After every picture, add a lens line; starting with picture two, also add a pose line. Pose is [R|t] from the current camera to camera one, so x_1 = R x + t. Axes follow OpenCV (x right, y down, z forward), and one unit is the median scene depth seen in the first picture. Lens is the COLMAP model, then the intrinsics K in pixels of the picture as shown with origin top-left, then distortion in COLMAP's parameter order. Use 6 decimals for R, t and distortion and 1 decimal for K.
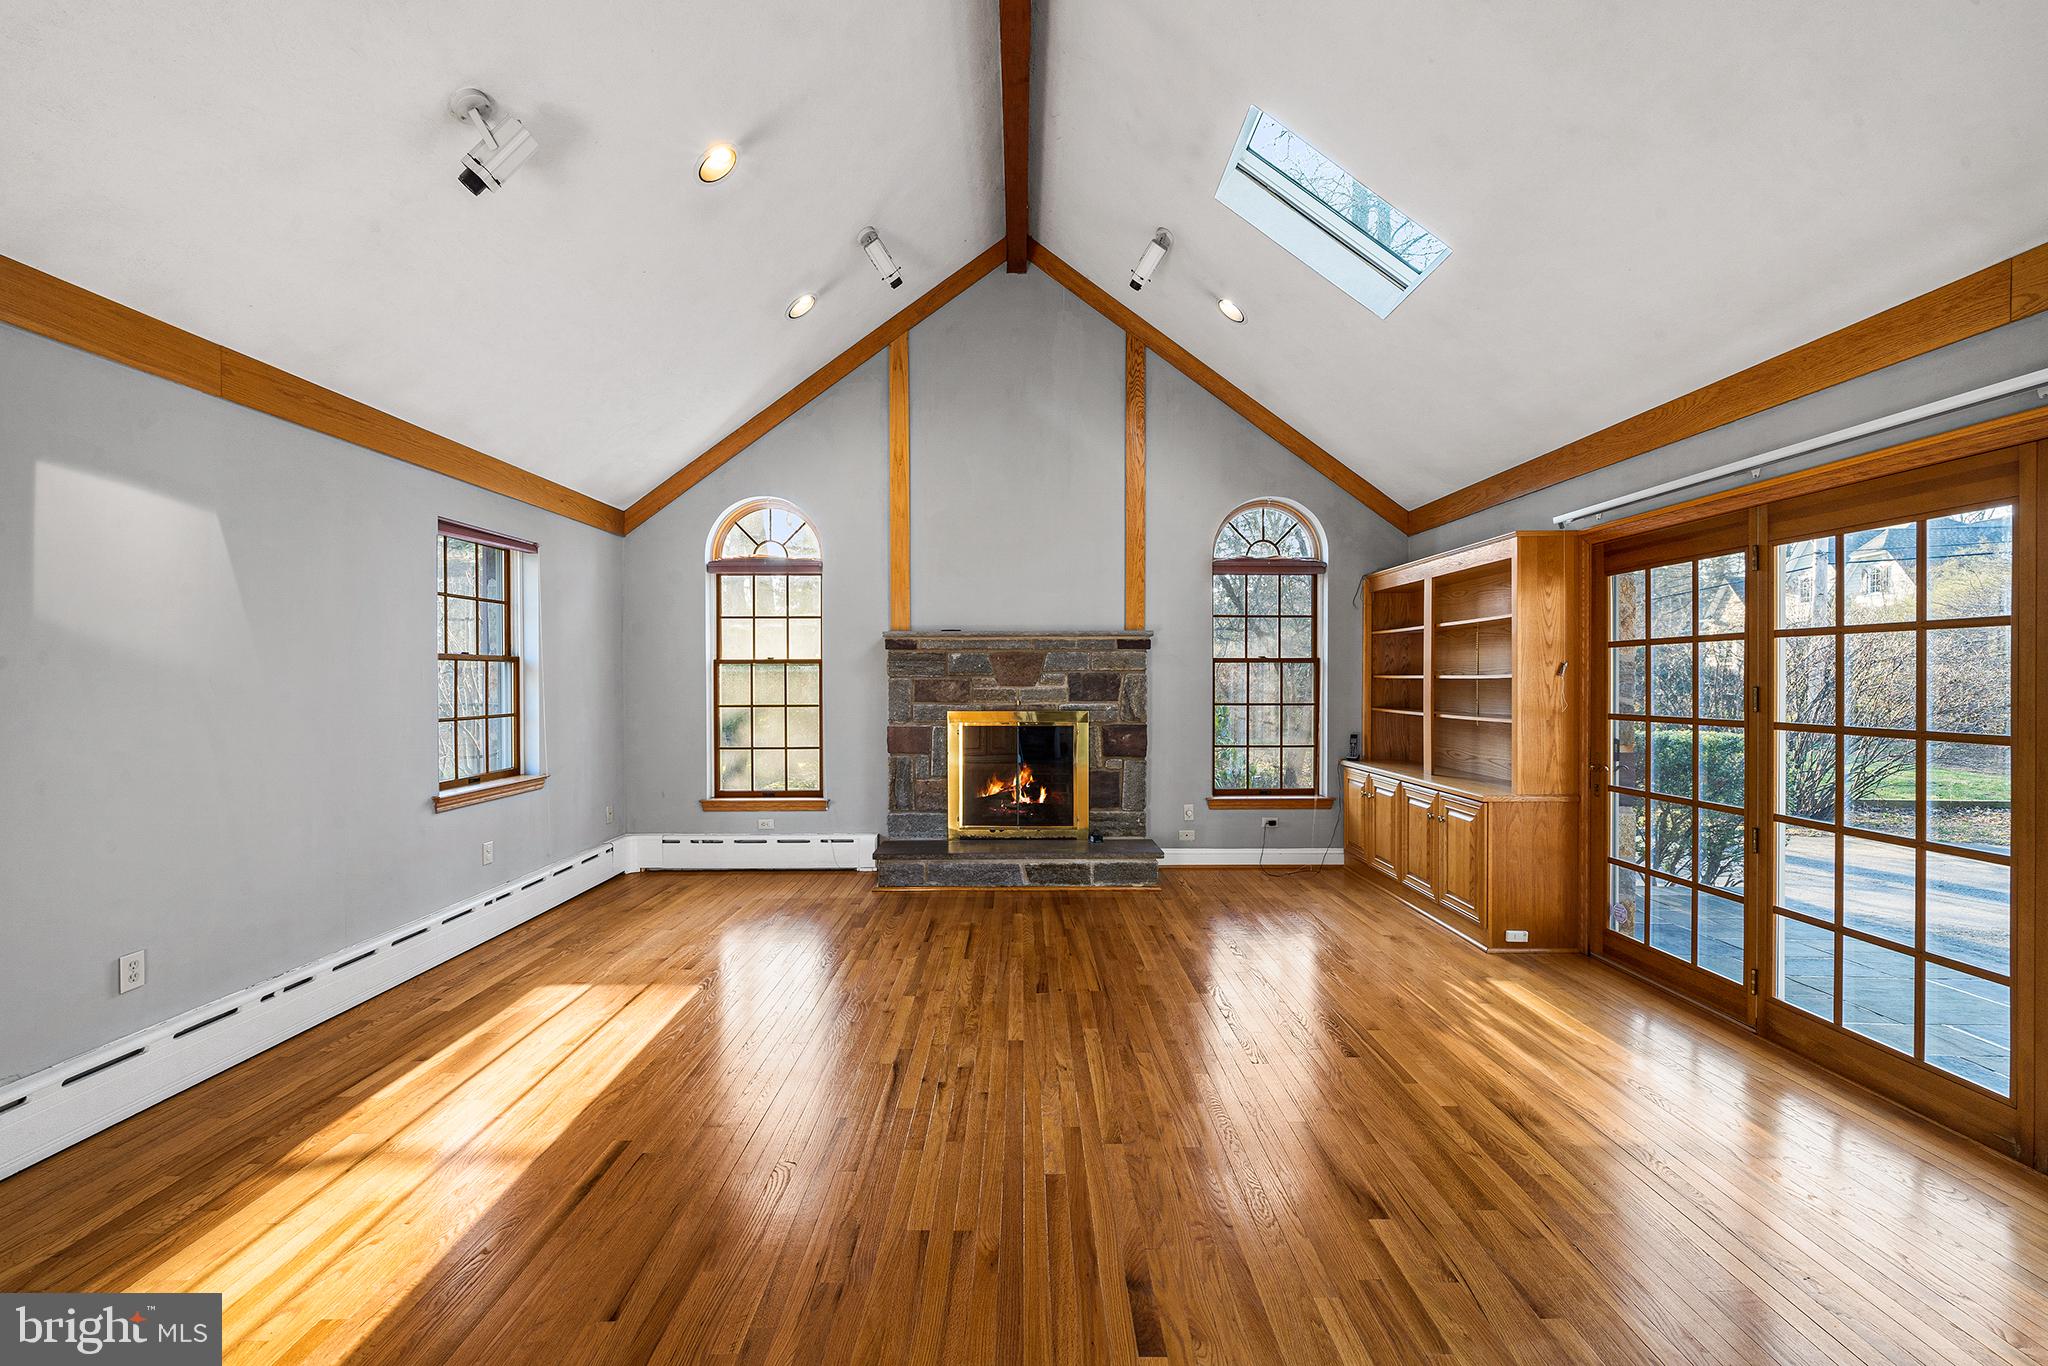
lens RADIAL K [[808.2, 0, 1025.8], [0, 808.2, 673.5], [0, 0, 1]] dist [-0.001853, -0.000335]
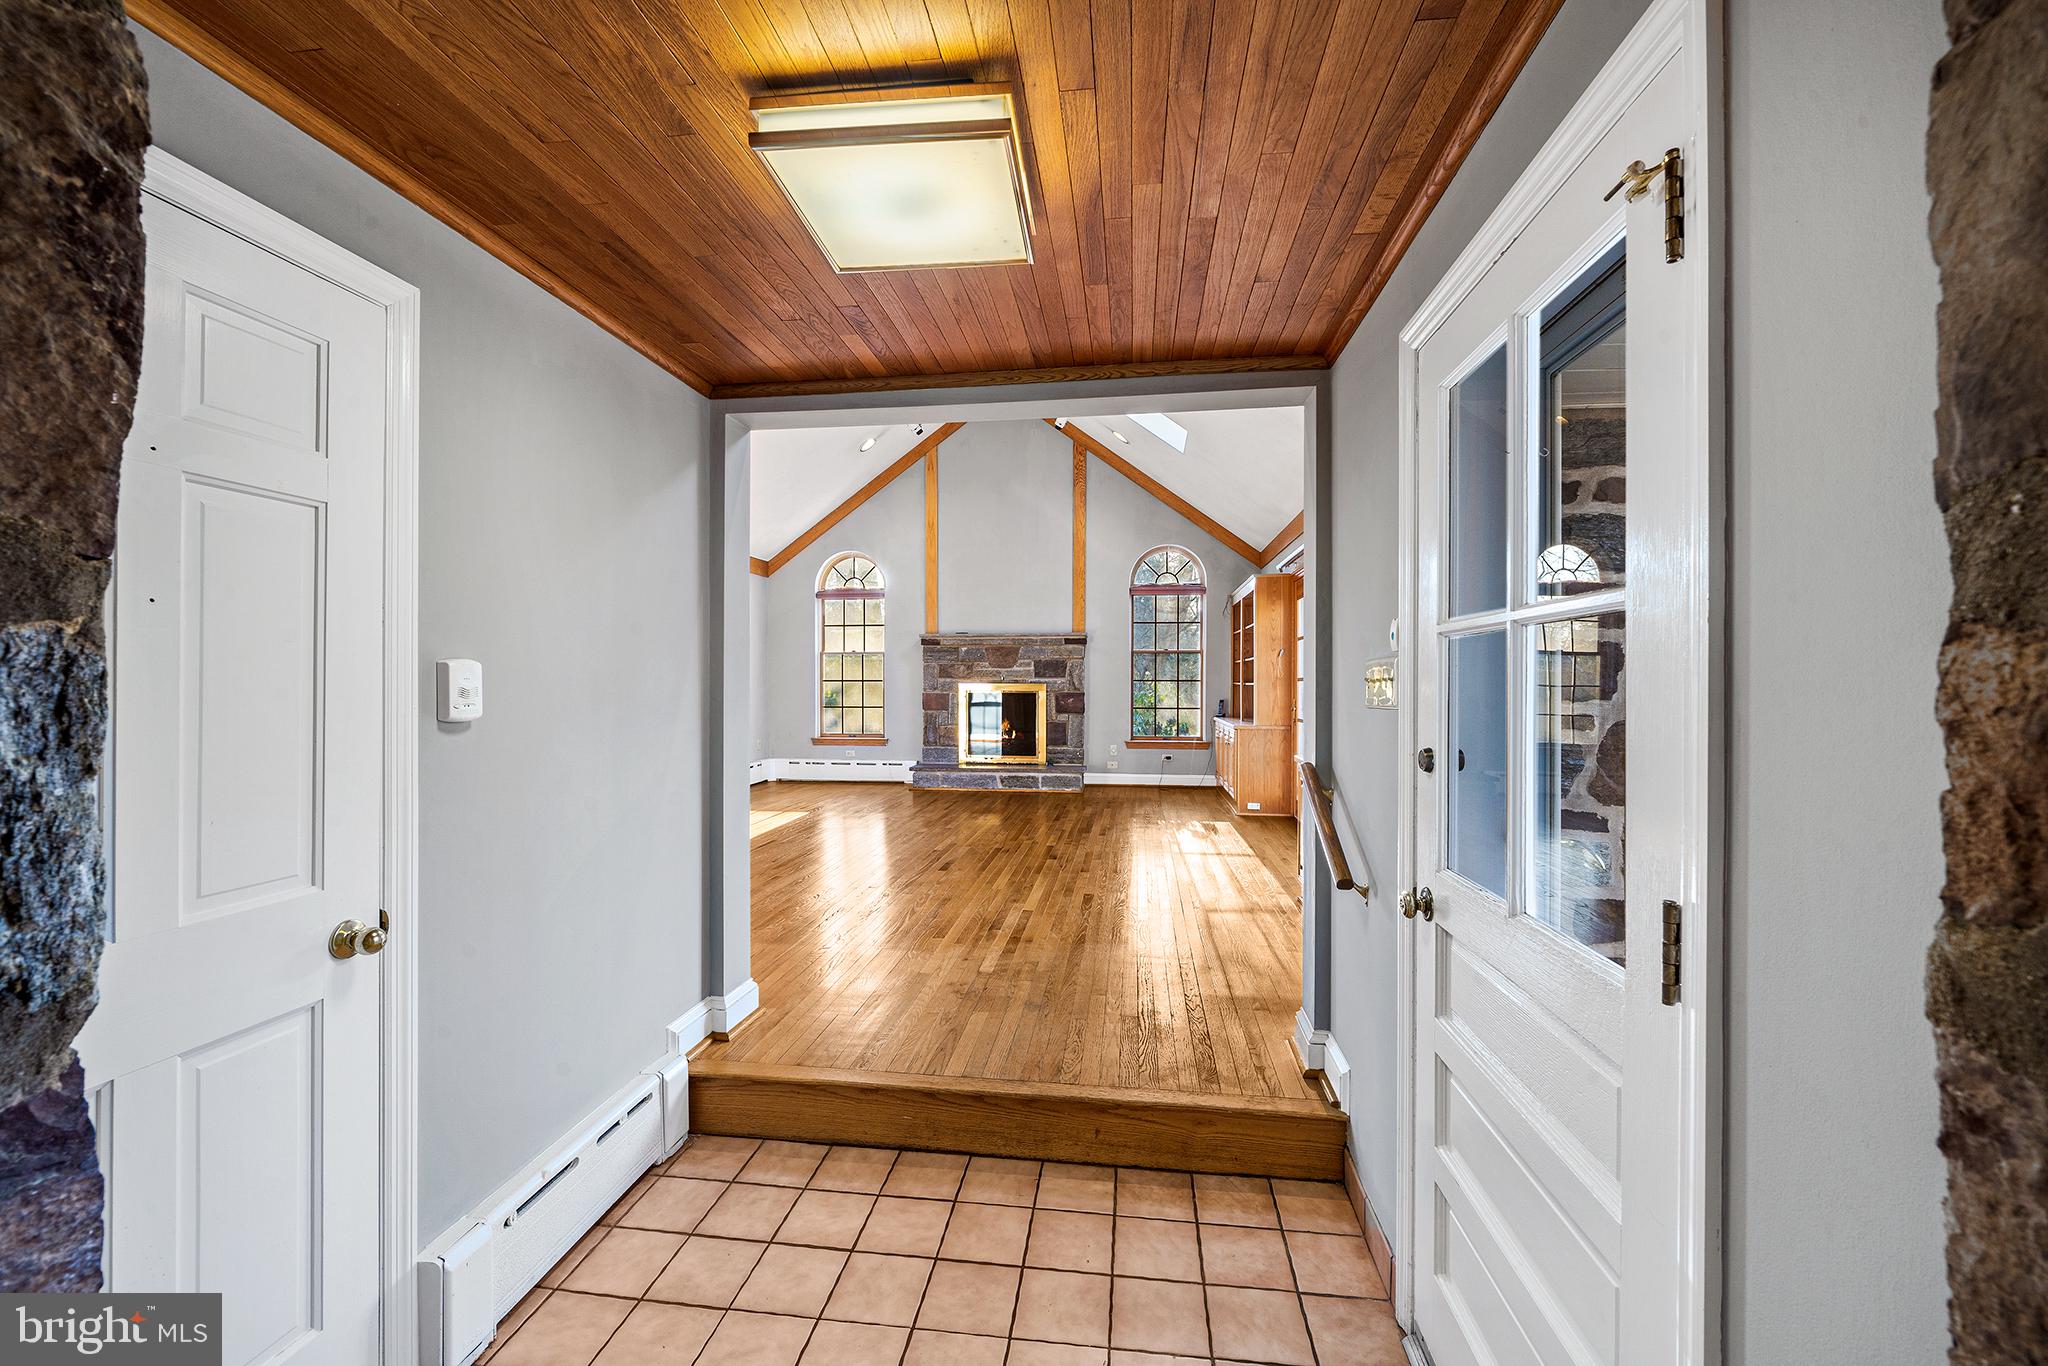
lens RADIAL K [[818.8, 0, 1025.4], [0, 818.8, 671.3], [0, 0, 1]] dist [-0.001007, -0.000023]
pose [[0.990756, -0.000053, -0.135653, 0.253636], [-0.000791, 0.999981, -0.006165, 0.031894], [0.135650, 0.006215, 0.990737, -0.589901]]
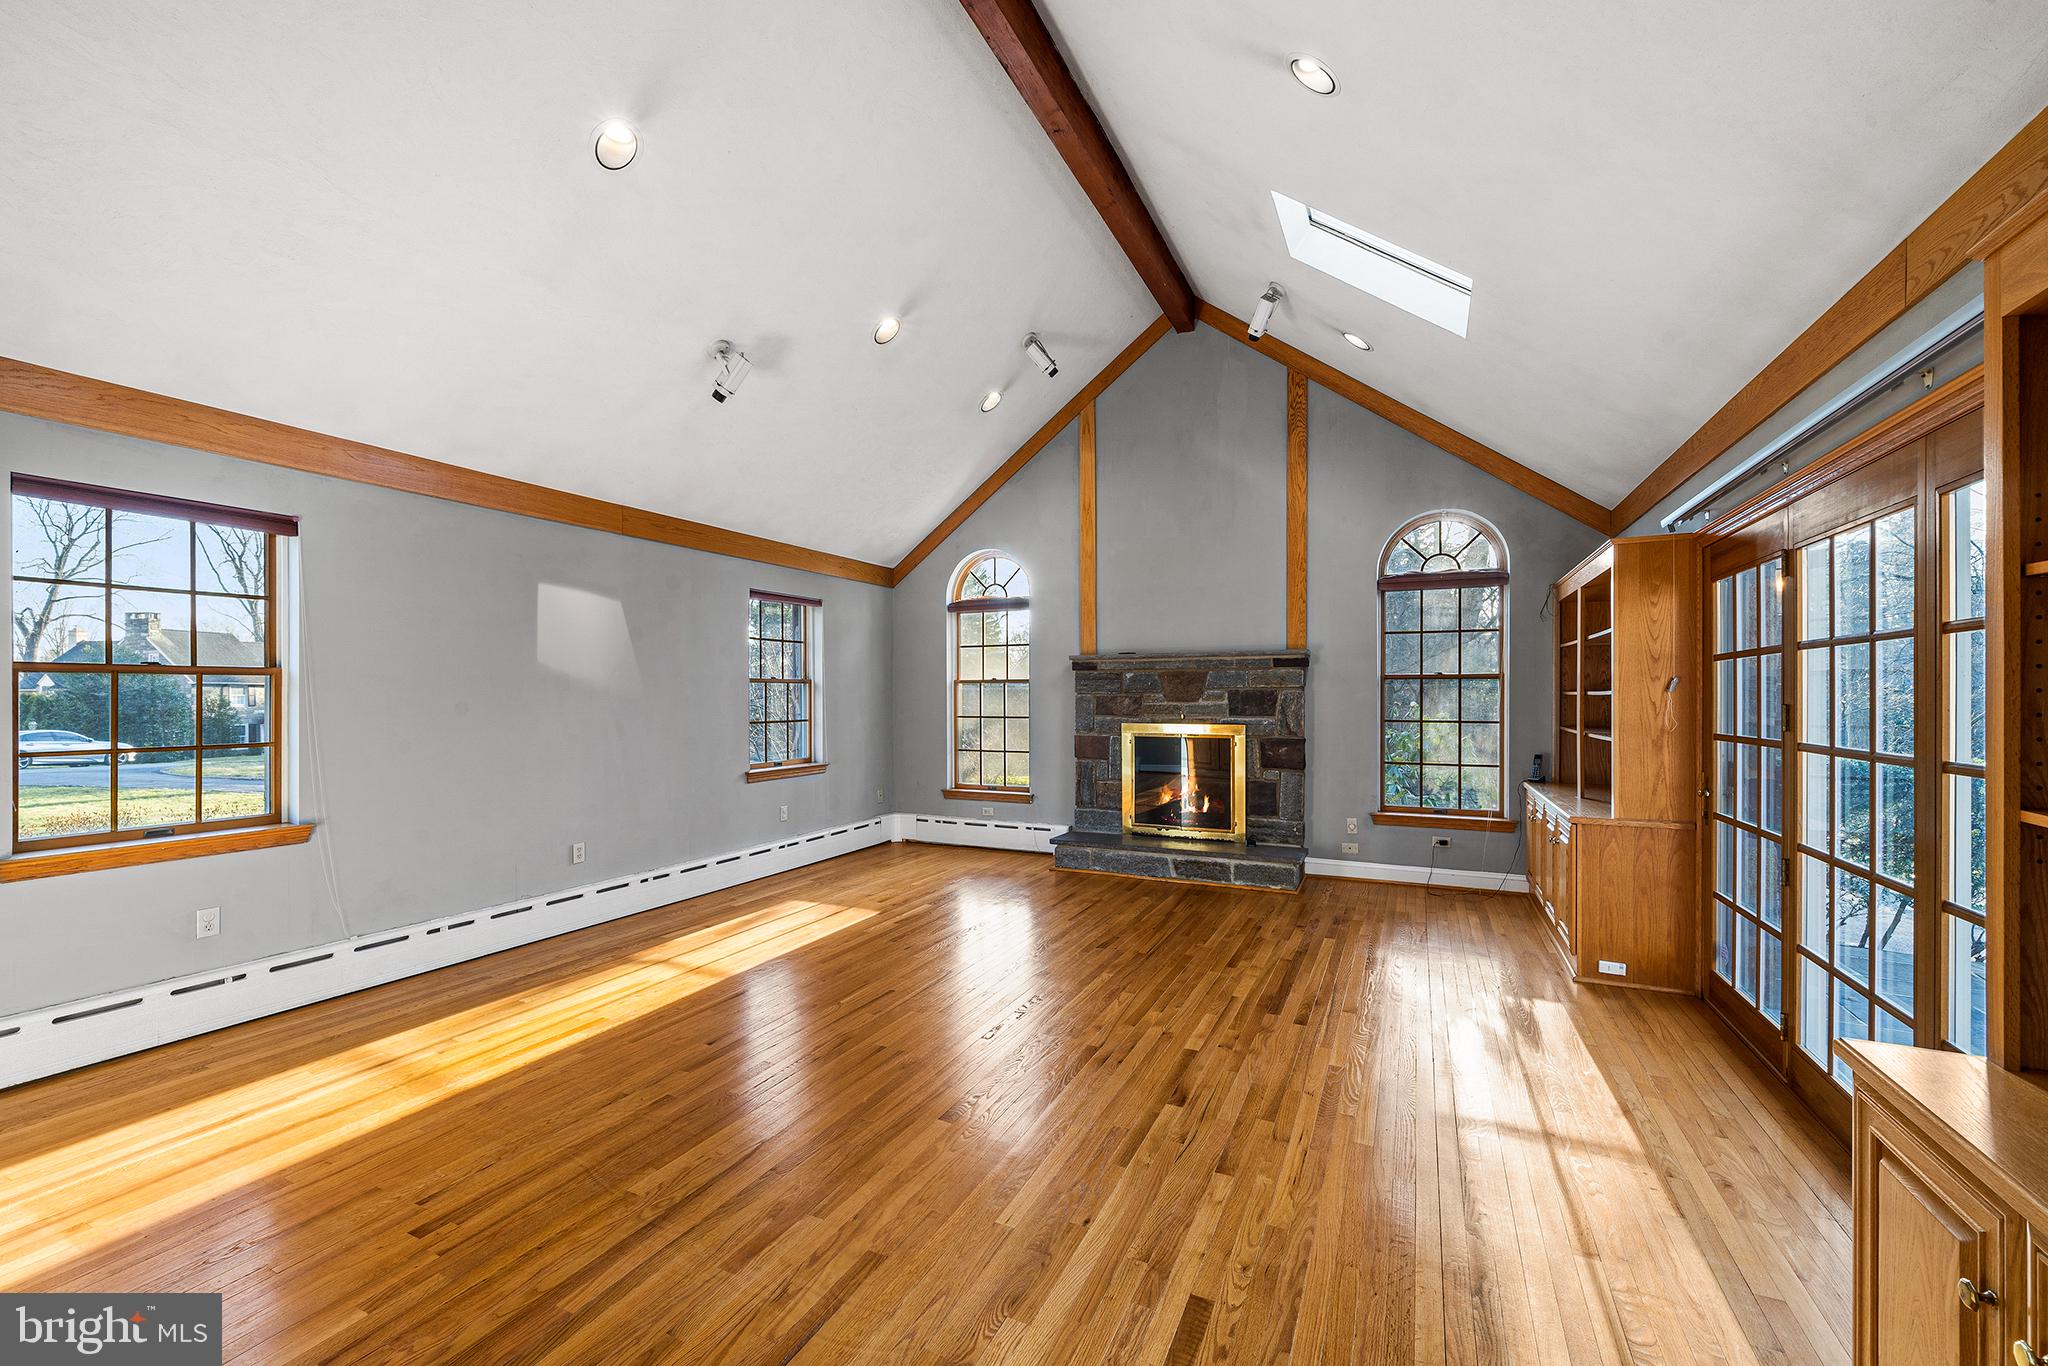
lens RADIAL K [[813.0, 0, 1031.0], [0, 813.0, 685.4], [0, 0, 1]] dist [-0.000620, -0.000263]
pose [[0.901848, -0.004995, -0.432025, 0.288051], [0.002676, 0.999979, -0.005974, -0.000879], [0.432045, 0.004231, 0.901842, -0.107825]]
